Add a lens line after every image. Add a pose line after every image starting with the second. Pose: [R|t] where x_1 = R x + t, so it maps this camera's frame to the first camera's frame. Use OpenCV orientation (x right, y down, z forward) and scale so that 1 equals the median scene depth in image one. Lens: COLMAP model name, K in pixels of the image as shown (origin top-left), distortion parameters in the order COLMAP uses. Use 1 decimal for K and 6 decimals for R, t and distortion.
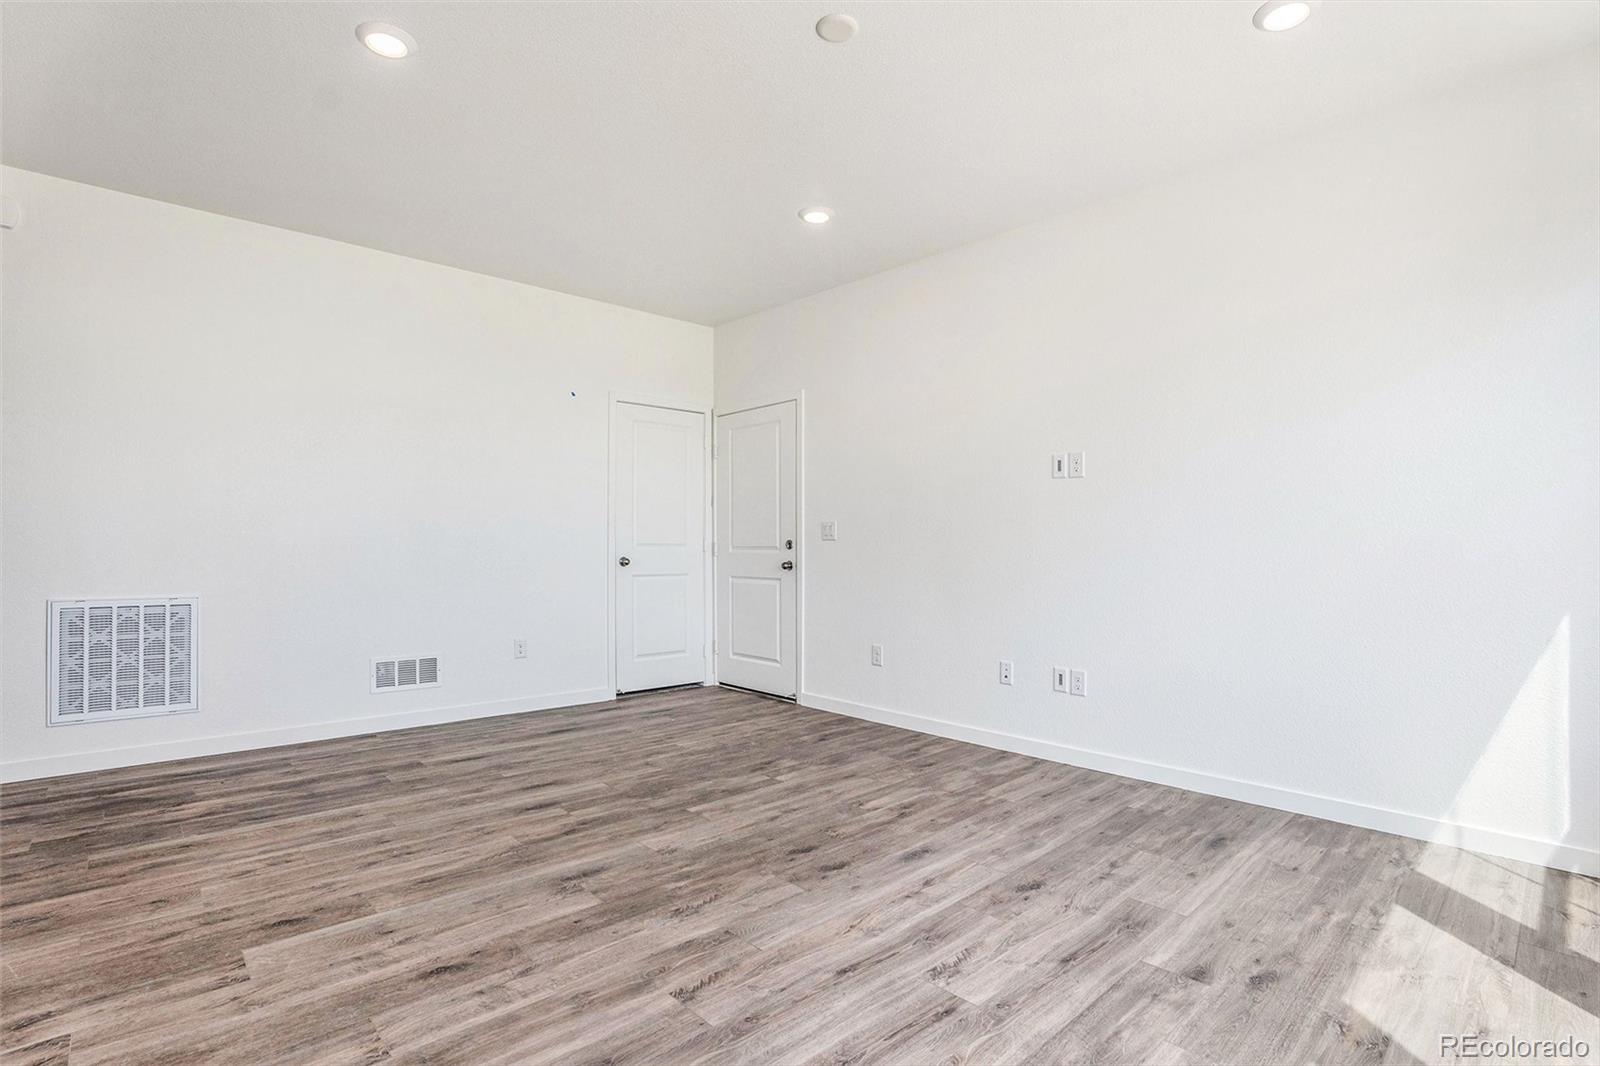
lens RADIAL K [[761.3, 0, 799.7], [0, 761.3, 535.6], [0, 0, 1]] dist [-0.071909, 0.020733]
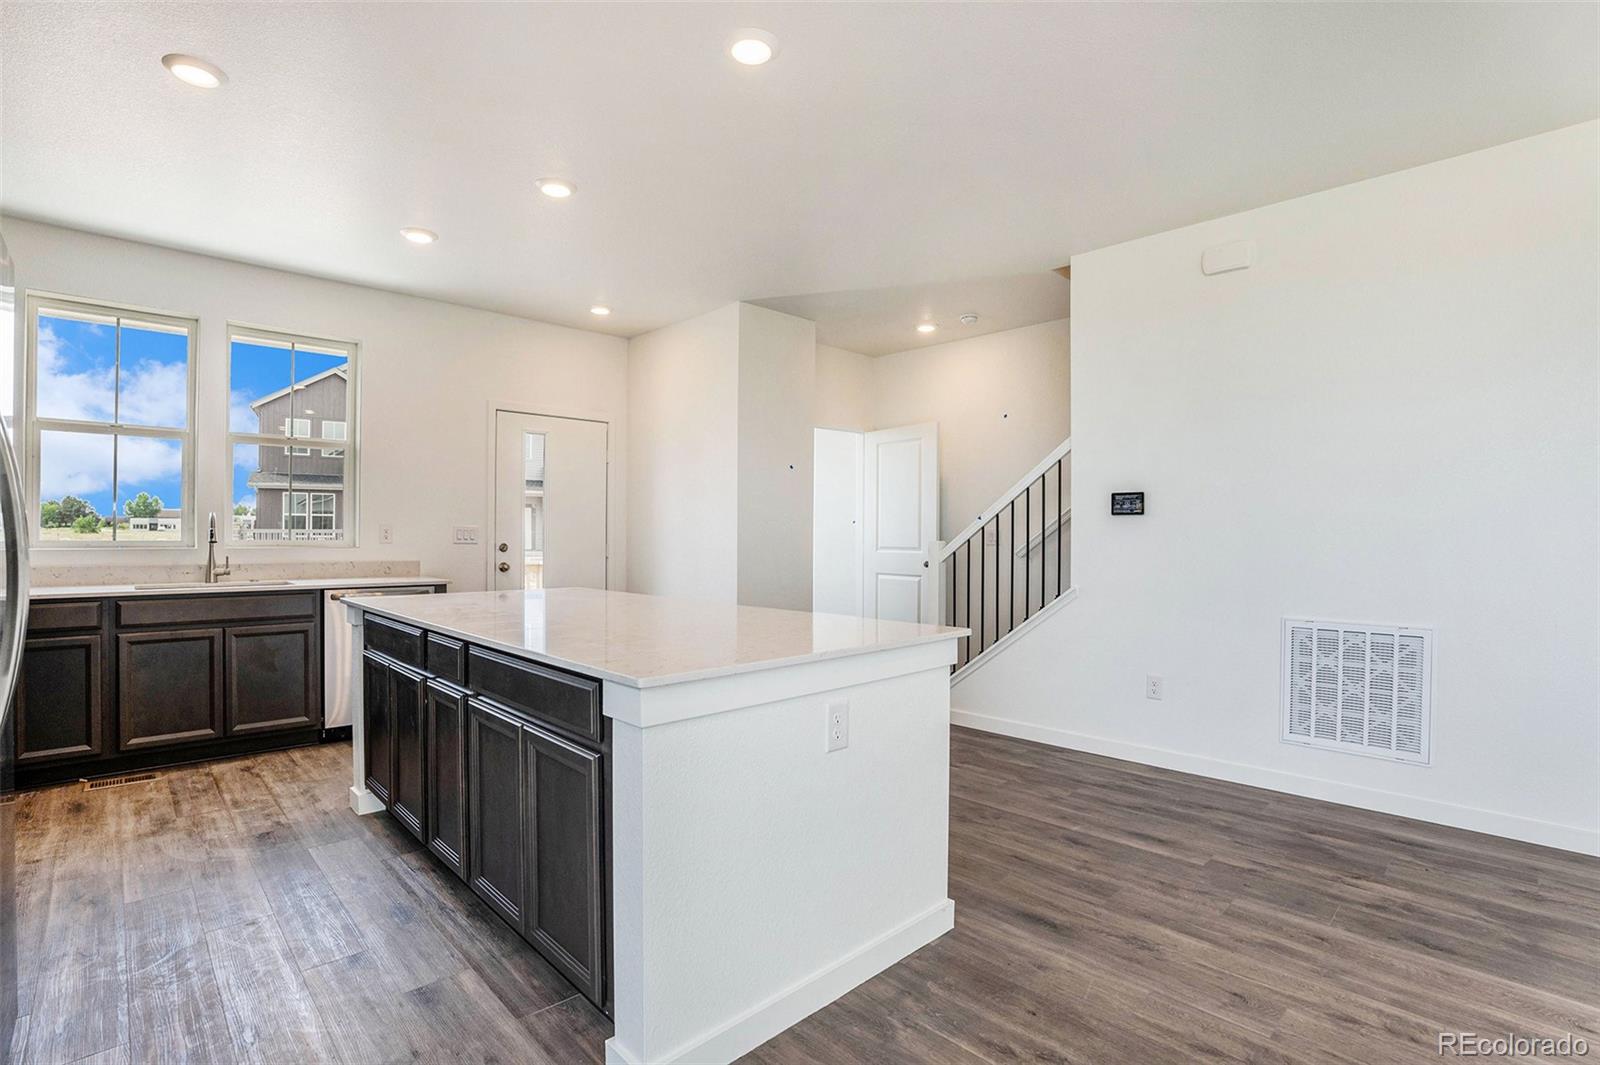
lens RADIAL K [[751.8, 0, 800.6], [0, 751.8, 540.3], [0, 0, 1]] dist [-0.074260, 0.021846]
pose [[0.014997, 0.001404, -0.999887, -0.025847], [0.013999, 0.999901, 0.001614, -0.032170], [0.999790, -0.014022, 0.014976, 0.321237]]
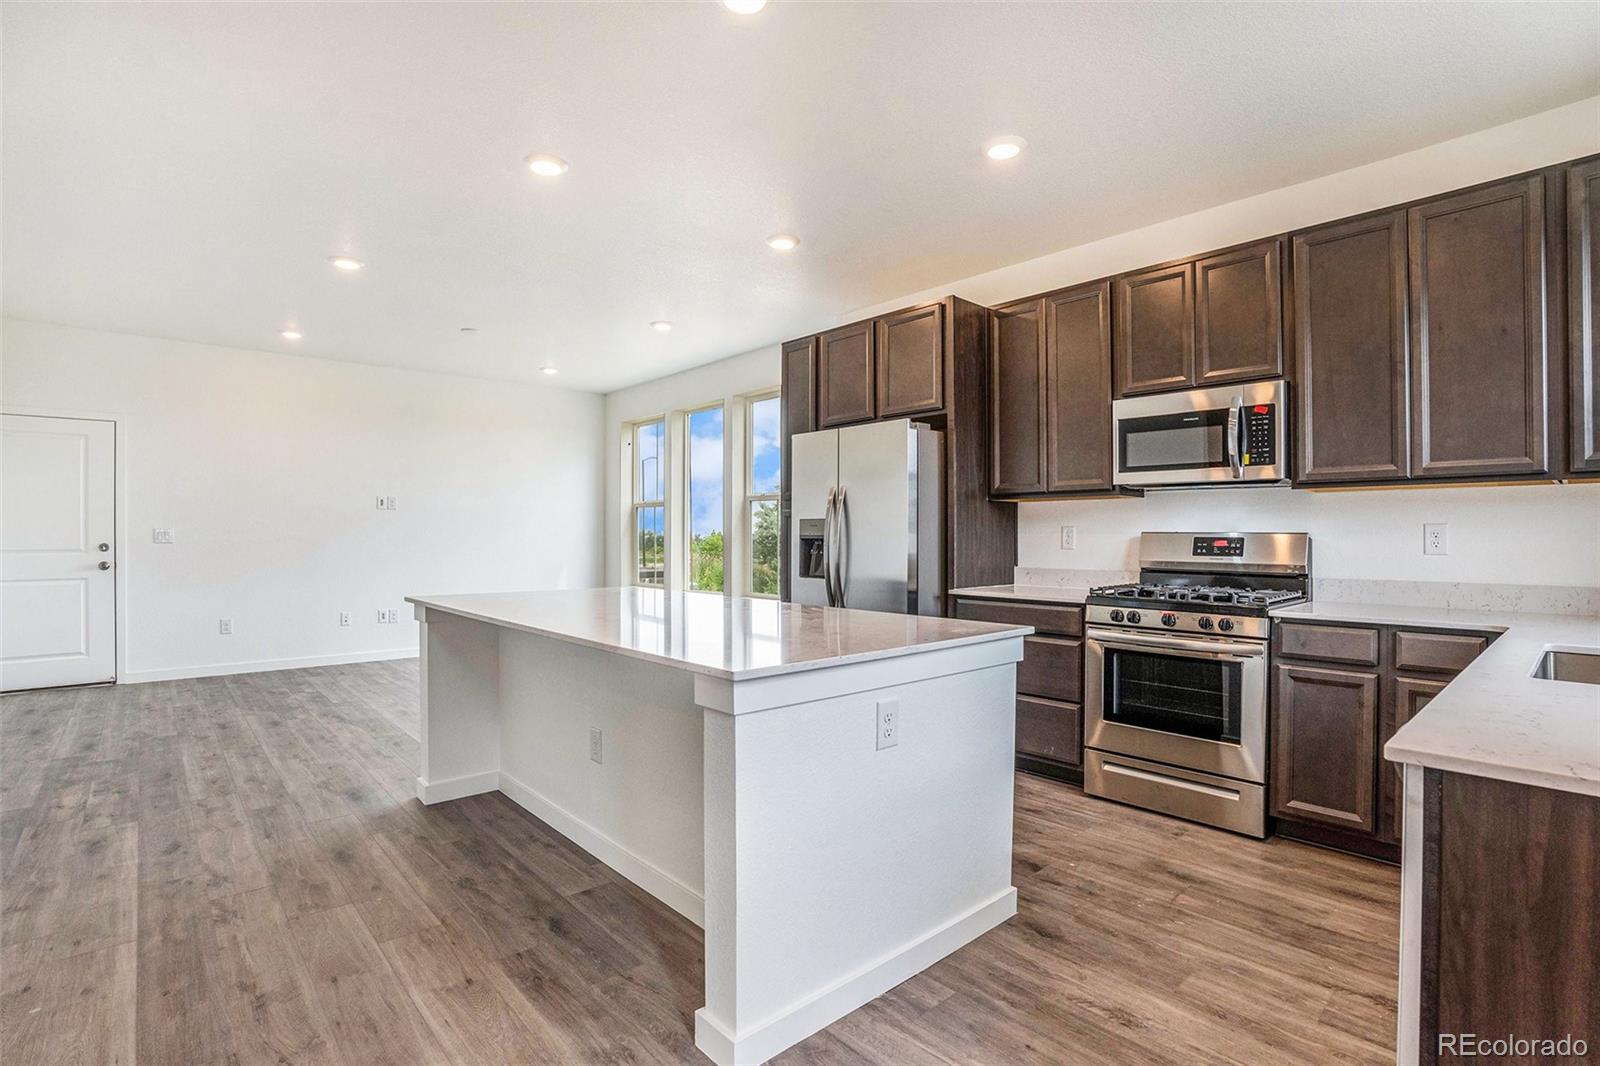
lens RADIAL K [[761.3, 0, 799.7], [0, 761.3, 535.6], [0, 0, 1]] dist [-0.071909, 0.020733]
pose [[0.011656, -0.003026, 0.999927, -1.786621], [-0.017008, 0.999850, 0.003224, -0.044329], [-0.999787, -0.017044, 0.011603, -0.083748]]
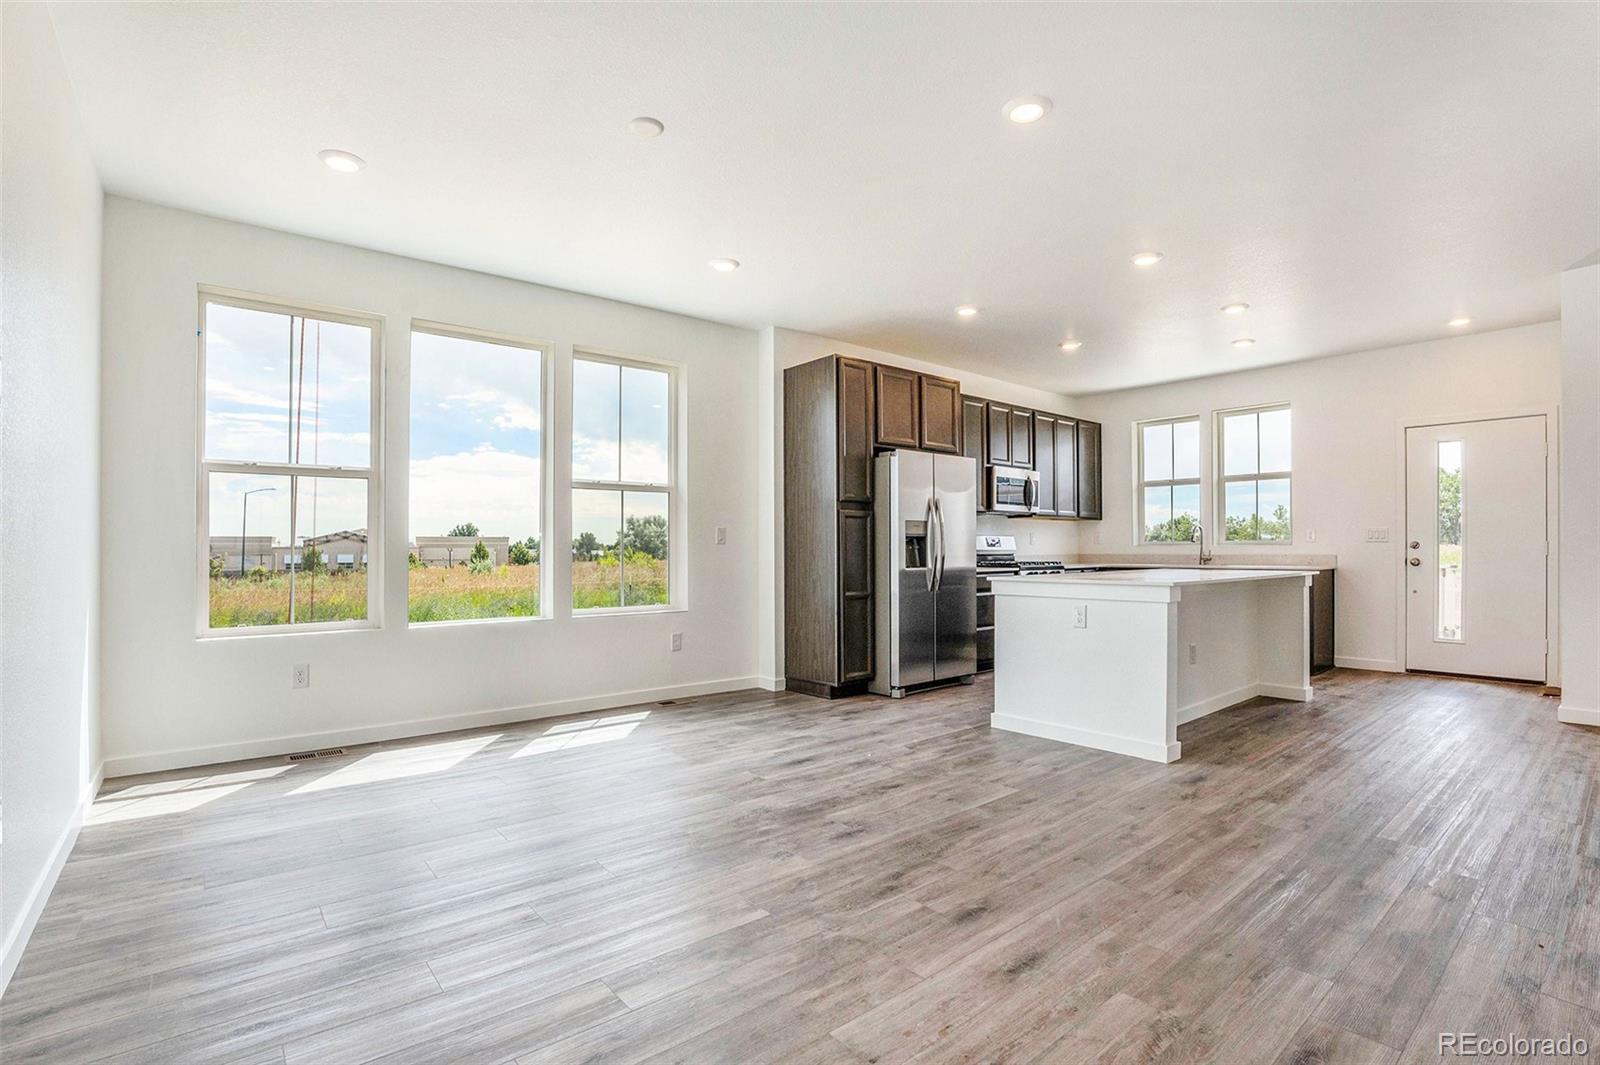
lens RADIAL K [[764.0, 0, 820.9], [0, 764.0, 557.7], [0, 0, 1]] dist [-0.085356, 0.031777]
pose [[-0.999280, -0.002524, 0.037858, -0.221568], [-0.002610, 0.999994, -0.002223, 0.018902], [-0.037852, -0.002320, -0.999281, 1.682313]]
